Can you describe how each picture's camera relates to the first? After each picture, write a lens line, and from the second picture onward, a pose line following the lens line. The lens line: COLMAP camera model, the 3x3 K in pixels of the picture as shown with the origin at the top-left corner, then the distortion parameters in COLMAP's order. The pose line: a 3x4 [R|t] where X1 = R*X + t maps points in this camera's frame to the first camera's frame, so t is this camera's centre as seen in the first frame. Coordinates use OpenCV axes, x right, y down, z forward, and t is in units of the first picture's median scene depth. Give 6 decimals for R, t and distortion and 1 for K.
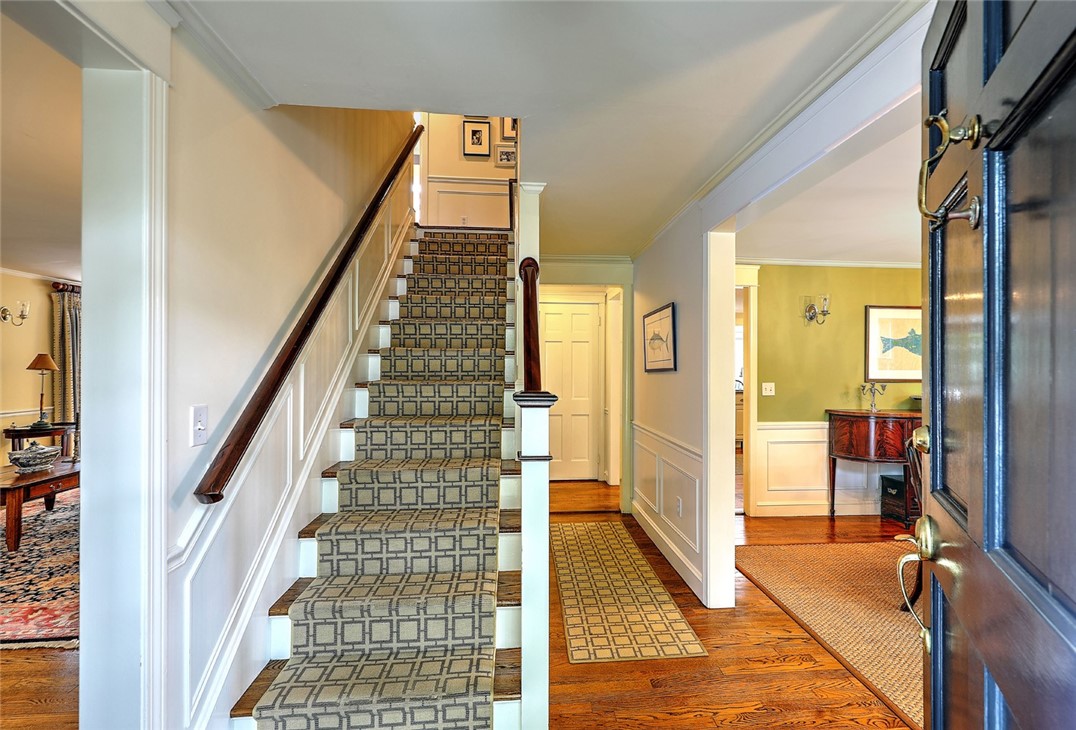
lens RADIAL K [[504.2, 0, 559.7], [0, 504.2, 367.4], [0, 0, 1]] dist [-0.000413, -0.000021]
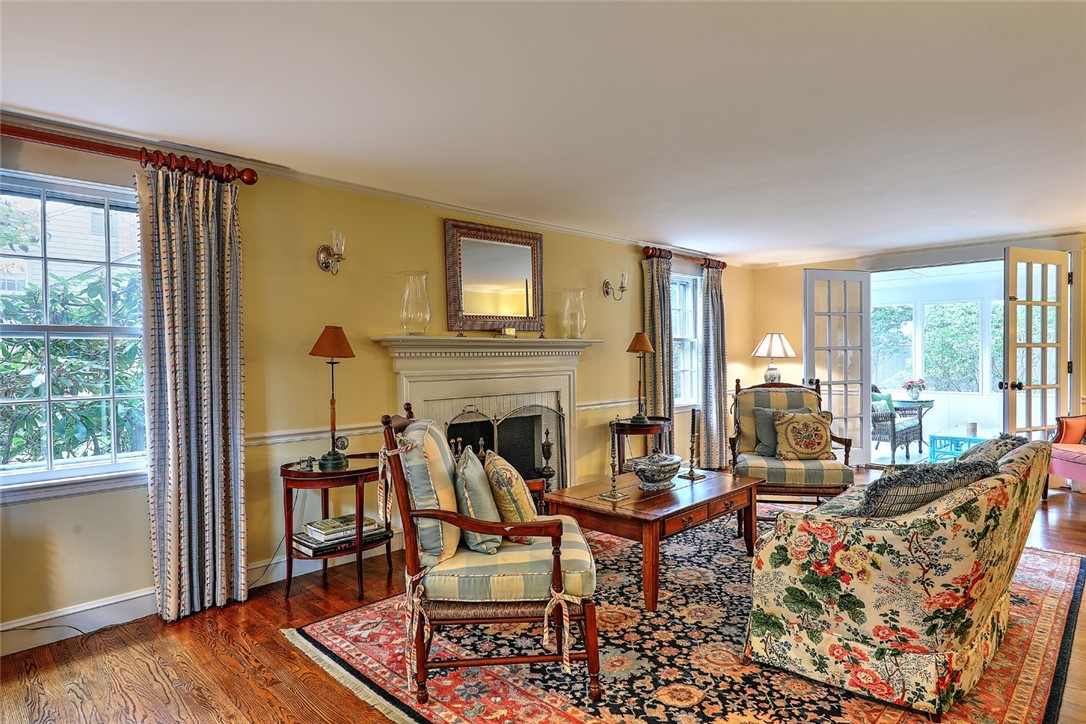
lens RADIAL K [[604.0, 0, 543.0], [0, 604.0, 362.0], [0, 0, 1]] dist [0.000349, 0.000110]
pose [[0.638809, -0.005120, -0.769349, -0.371851], [0.014825, 0.999874, 0.005655, 0.013184], [0.769223, -0.015017, 0.638804, 0.250540]]
